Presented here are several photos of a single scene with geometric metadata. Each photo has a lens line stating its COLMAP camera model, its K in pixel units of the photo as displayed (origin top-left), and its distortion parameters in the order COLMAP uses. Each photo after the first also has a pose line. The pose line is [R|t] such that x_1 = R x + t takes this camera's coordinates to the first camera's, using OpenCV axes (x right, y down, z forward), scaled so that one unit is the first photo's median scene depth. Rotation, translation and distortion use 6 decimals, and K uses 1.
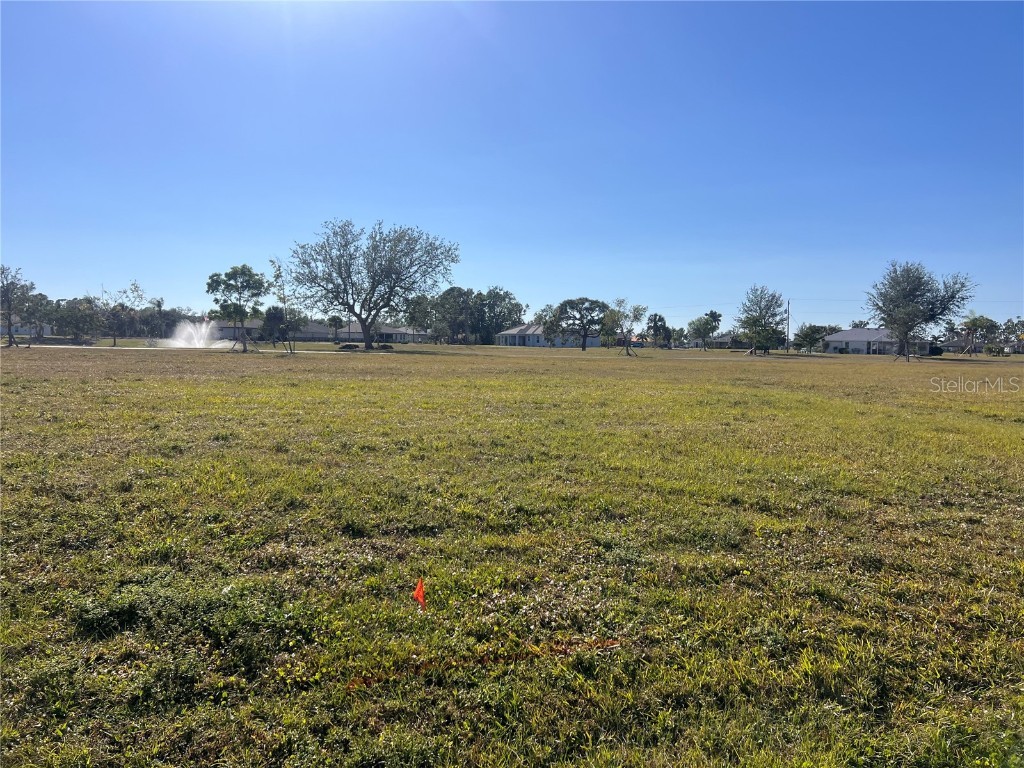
lens RADIAL K [[772.9, 0, 530.2], [0, 772.9, 386.0], [0, 0, 1]] dist [0.131223, -0.165057]
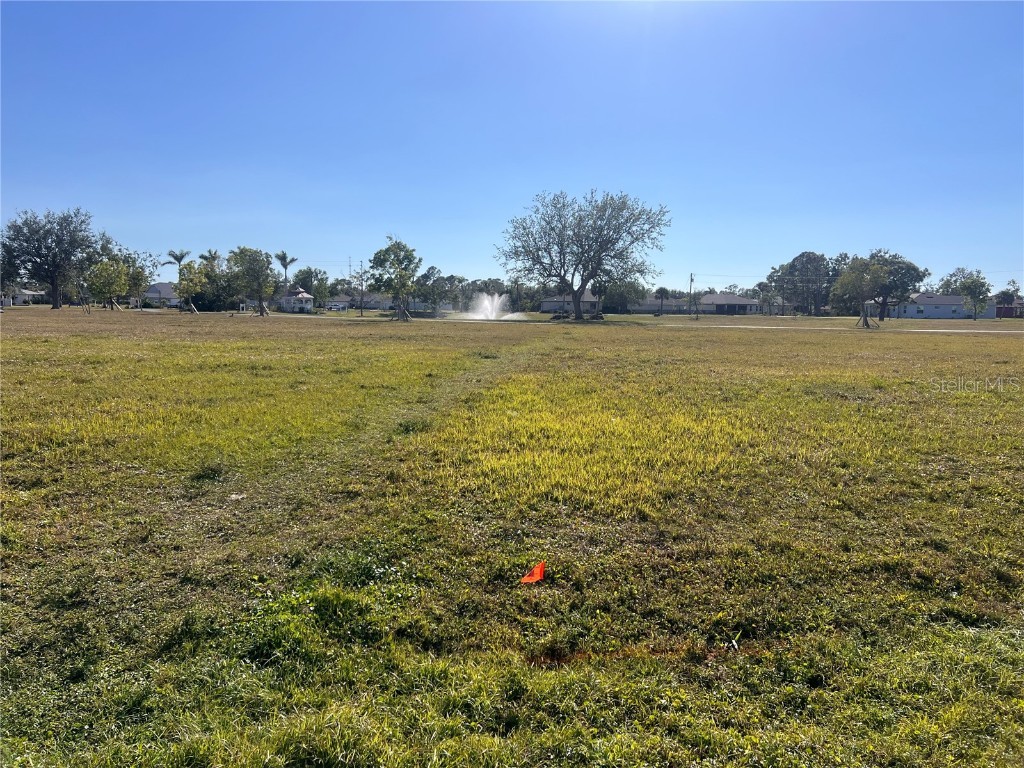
lens RADIAL K [[779.3, 0, 512.0], [0, 779.3, 384.0], [0, 0, 1]] dist [0.101760, -0.177349]
pose [[0.860798, 0.043060, -0.507122, 0.168576], [-0.027098, 0.998879, 0.038820, -0.000154], [0.508225, -0.019675, 0.861000, 0.058648]]
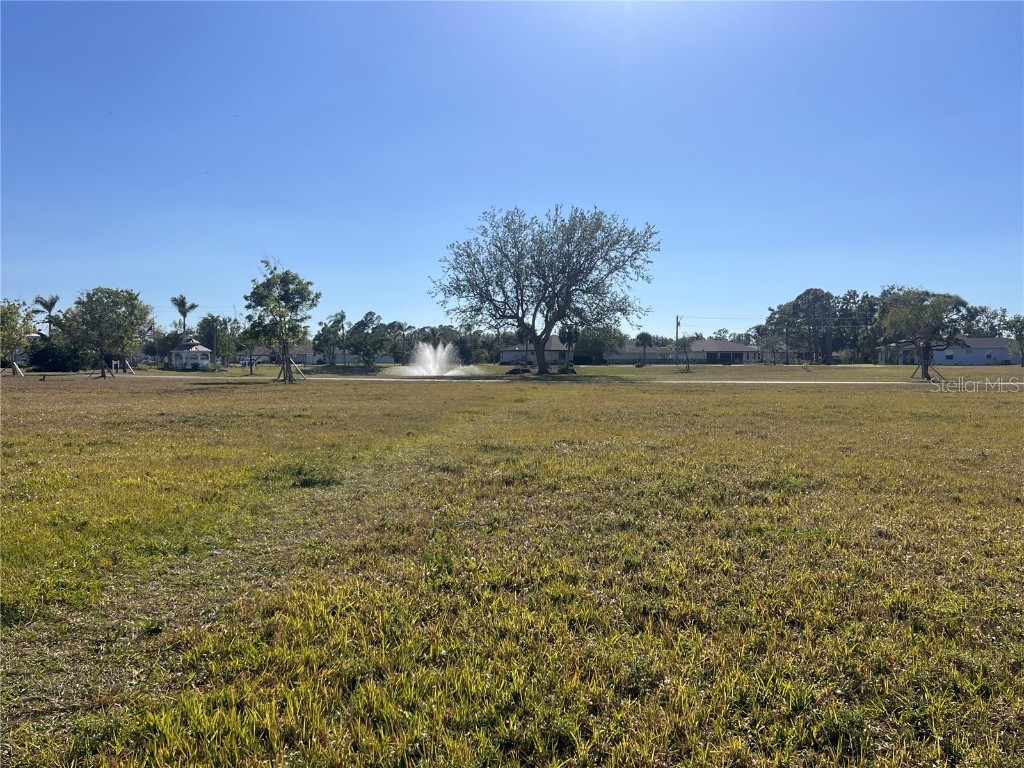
lens RADIAL K [[904.8, 0, 512.0], [0, 904.8, 384.0], [0, 0, 1]] dist [0.073869, -0.105995]
pose [[0.883444, -0.007055, -0.468483, 0.129798], [-0.008682, 0.999469, -0.031422, -0.006438], [0.468456, 0.031827, 0.882913, 0.145159]]
